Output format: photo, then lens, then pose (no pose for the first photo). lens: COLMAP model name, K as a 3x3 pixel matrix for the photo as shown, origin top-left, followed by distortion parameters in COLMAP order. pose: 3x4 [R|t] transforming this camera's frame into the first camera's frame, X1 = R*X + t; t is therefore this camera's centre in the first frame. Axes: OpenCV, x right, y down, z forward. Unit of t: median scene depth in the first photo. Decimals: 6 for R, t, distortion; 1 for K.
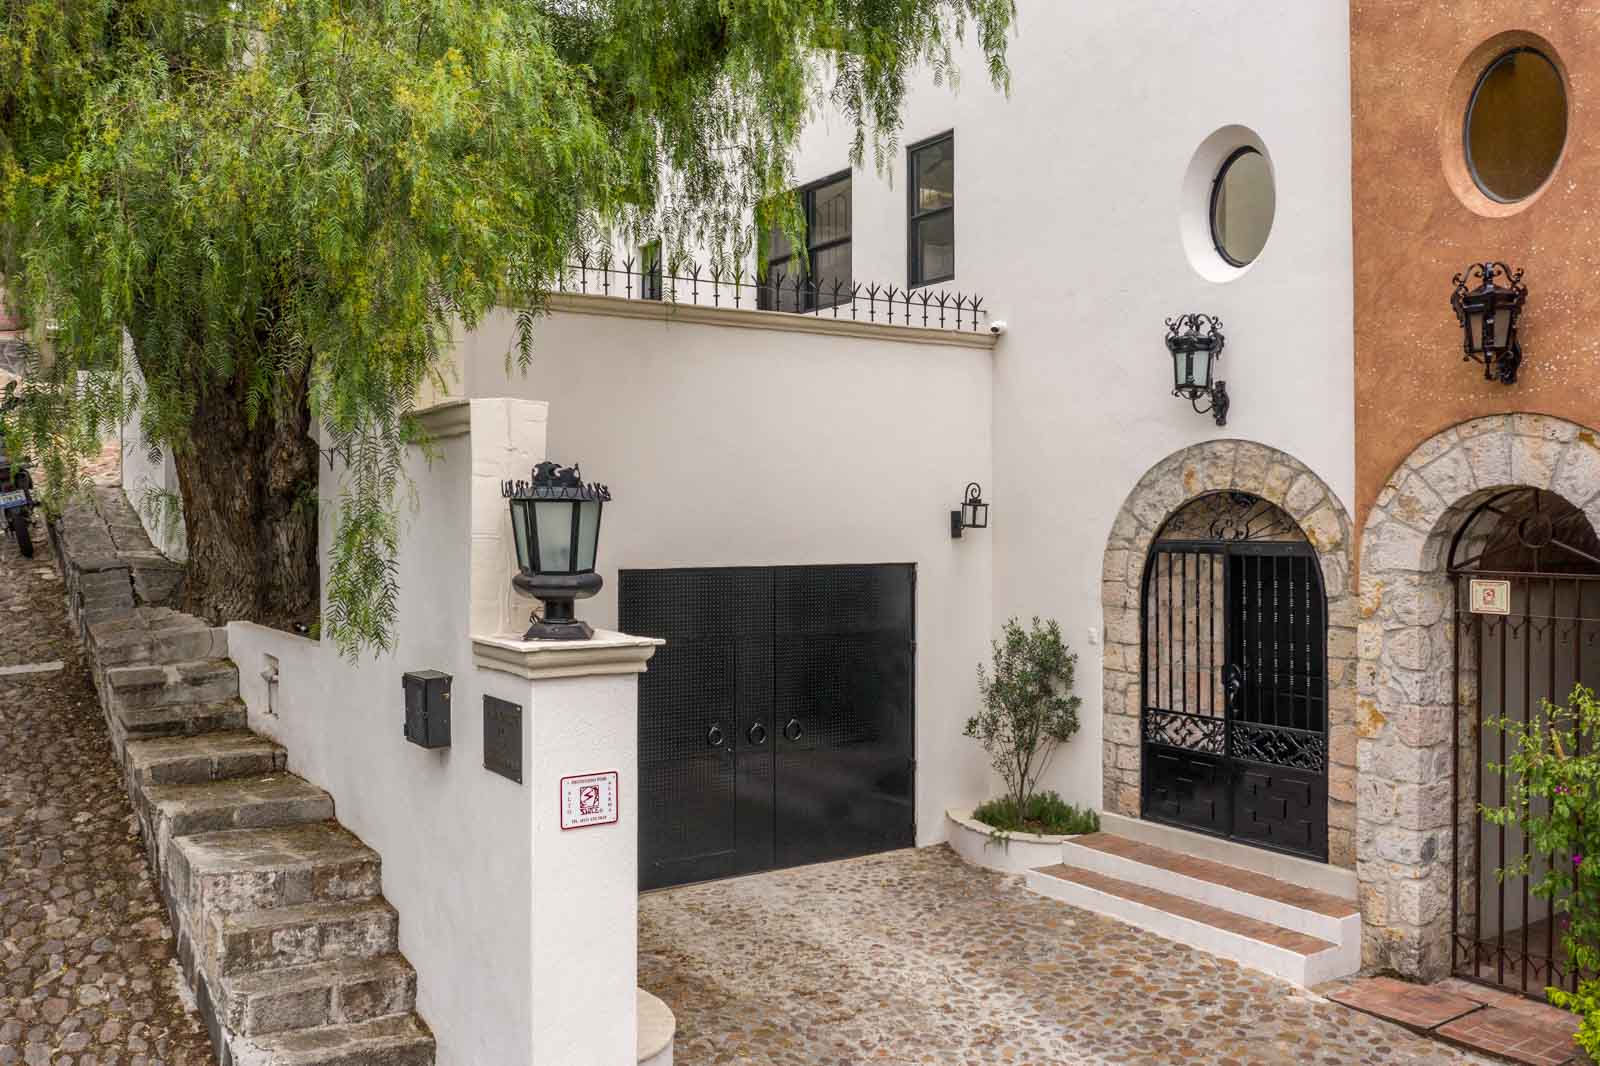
lens RADIAL K [[1301.7, 0, 725.3], [0, 1301.7, 562.3], [0, 0, 1]] dist [-0.004115, -0.000242]
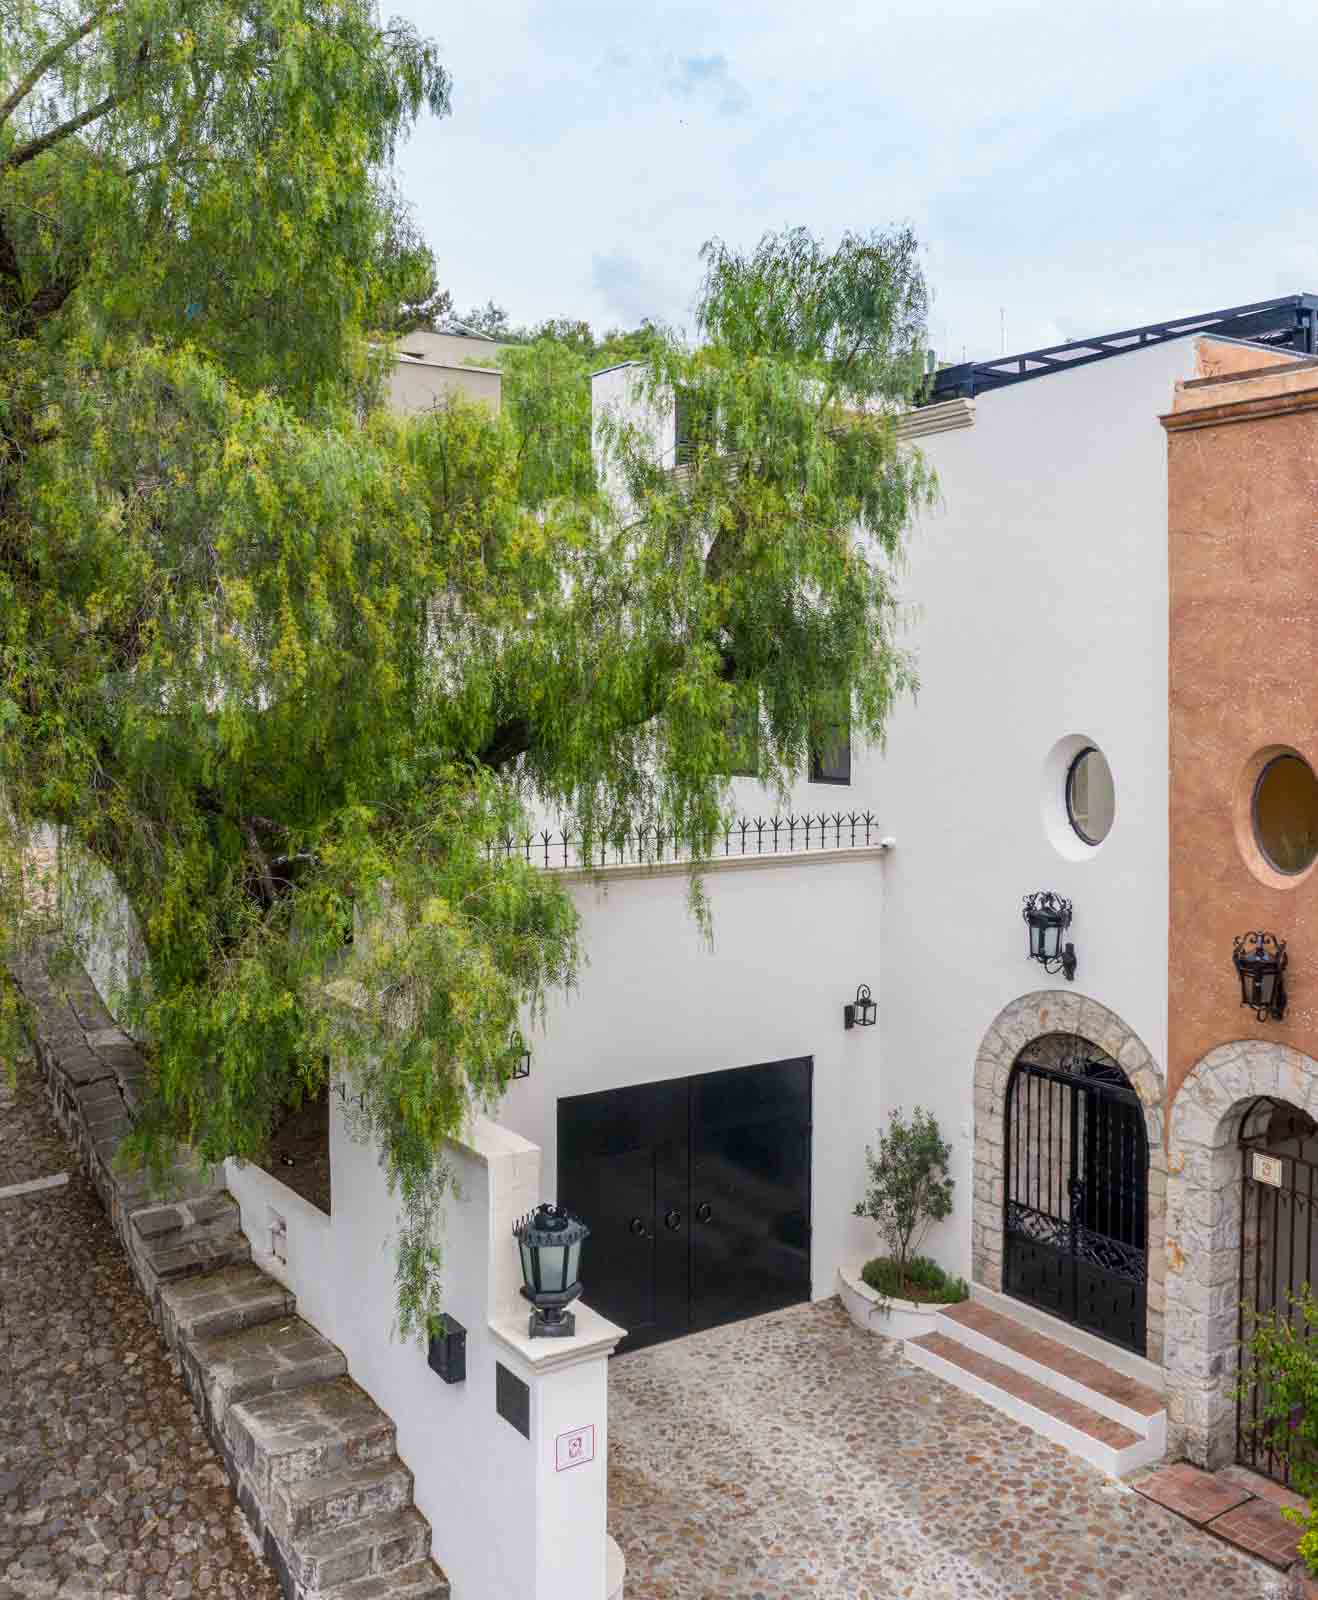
lens RADIAL K [[1498.2, 0, 659.0], [0, 1498.2, 800.0], [0, 0, 1]] dist [0.006203, -0.005225]
pose [[0.999426, 0.002703, 0.033775, -0.043290], [-0.004122, 0.999108, 0.042023, -0.374058], [-0.033631, -0.042138, 0.998546, -0.389436]]
